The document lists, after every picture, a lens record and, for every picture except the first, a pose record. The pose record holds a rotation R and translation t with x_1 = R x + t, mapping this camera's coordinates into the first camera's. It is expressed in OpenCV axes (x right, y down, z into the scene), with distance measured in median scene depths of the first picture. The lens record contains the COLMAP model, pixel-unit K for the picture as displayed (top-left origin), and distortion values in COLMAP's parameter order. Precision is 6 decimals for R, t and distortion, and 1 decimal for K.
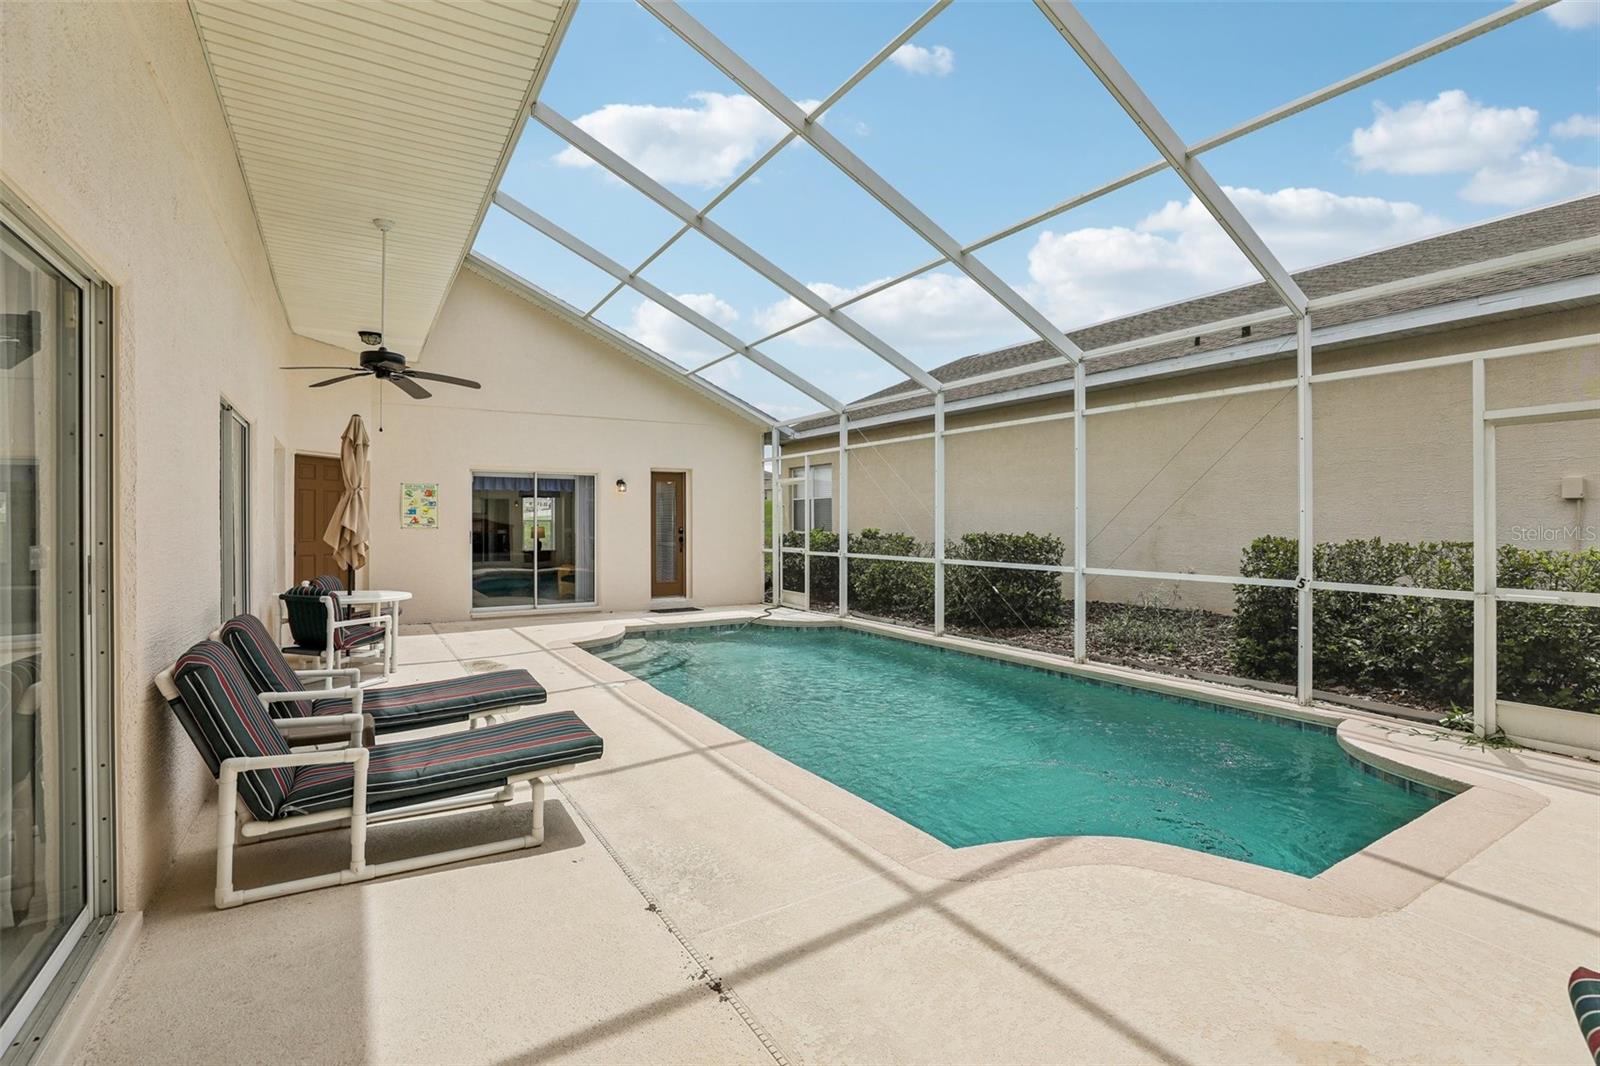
lens RADIAL K [[729.2, 0, 801.8], [0, 729.2, 530.2], [0, 0, 1]] dist [-0.036105, 0.011759]
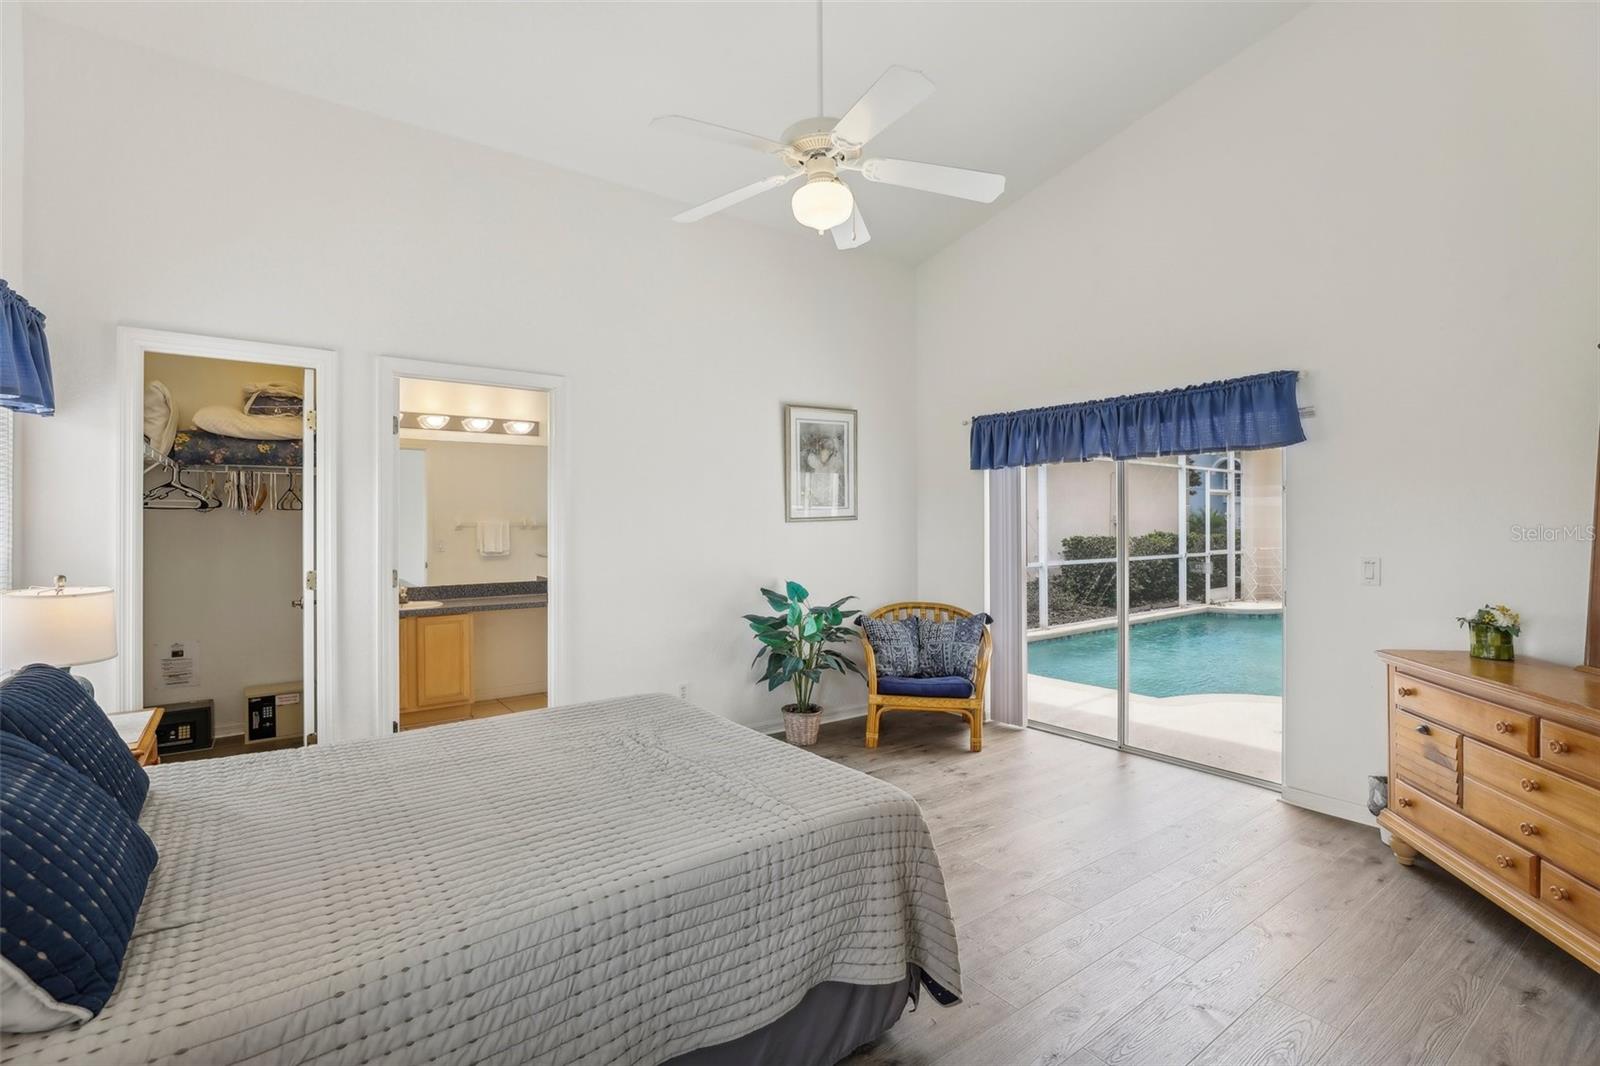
lens RADIAL K [[729.2, 0, 801.8], [0, 729.2, 530.2], [0, 0, 1]] dist [-0.036105, 0.011759]
pose [[-0.134999, 0.000693, 0.990846, -1.079111], [0.015720, 0.999875, 0.001443, -0.019809], [-0.990721, 0.015771, -0.134993, 1.893848]]
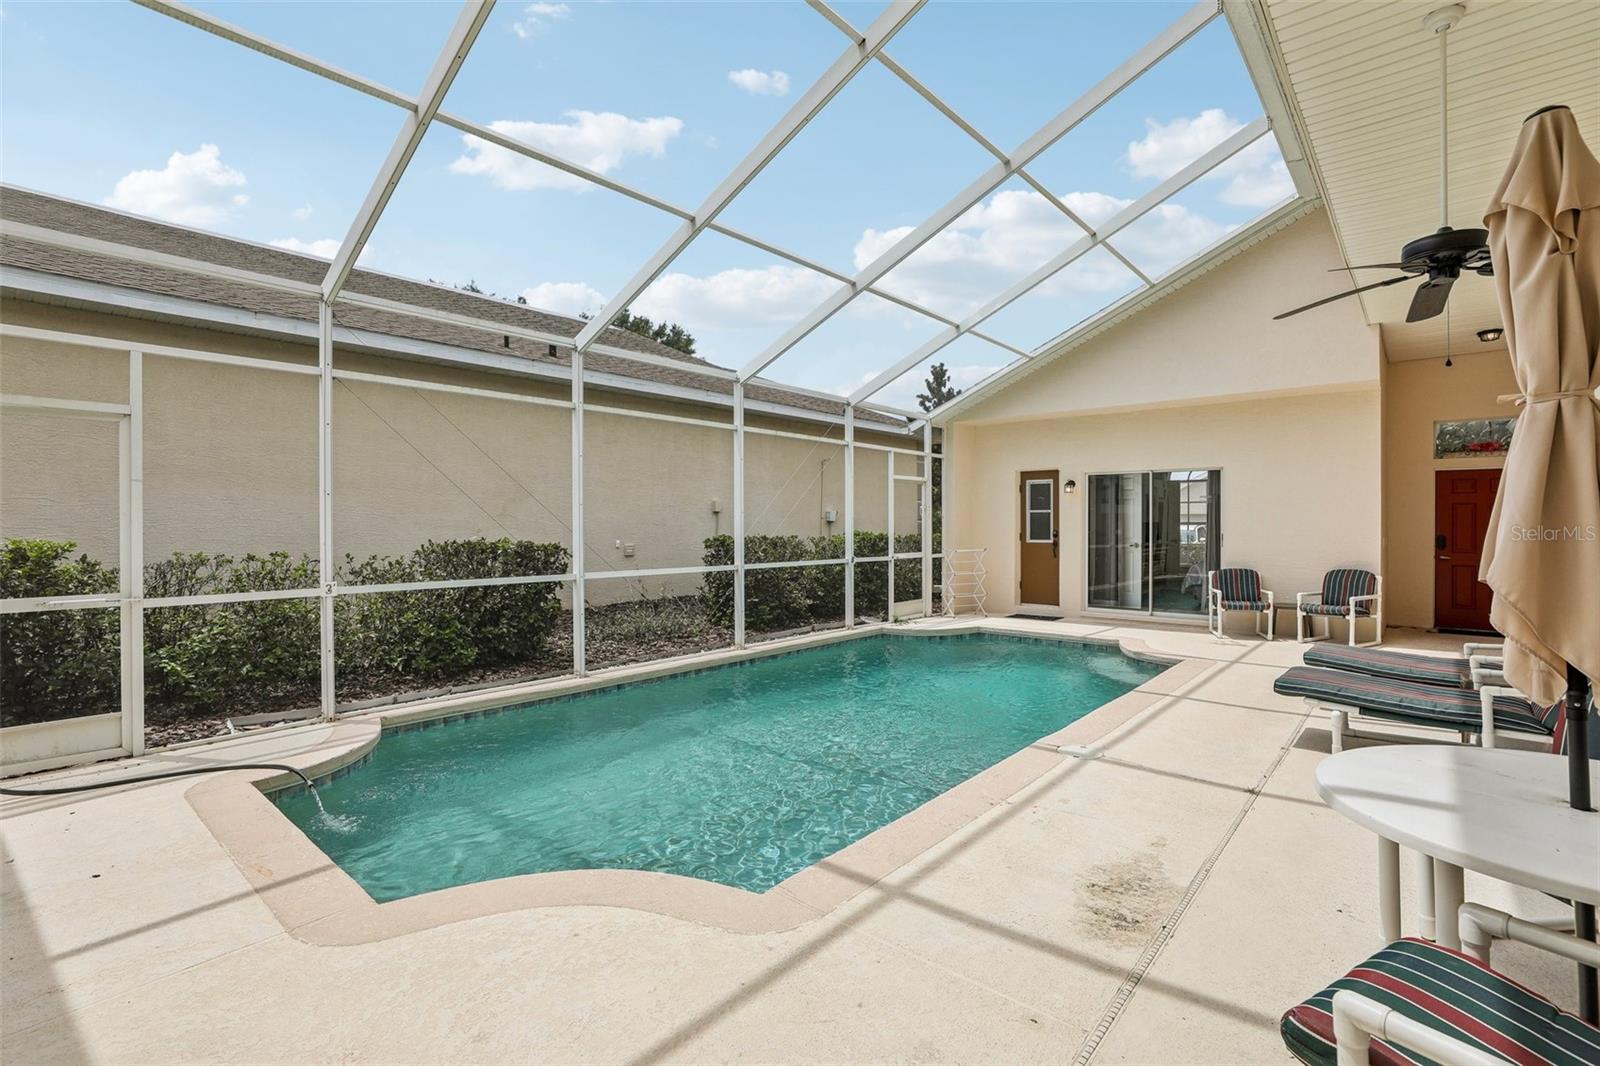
lens RADIAL K [[729.2, 0, 801.8], [0, 729.2, 530.2], [0, 0, 1]] dist [-0.036105, 0.011759]
pose [[-0.342485, -0.004300, 0.939513, -0.652085], [0.008370, 0.999936, 0.007628, -0.007381], [-0.939486, 0.010477, -0.342427, 1.203242]]
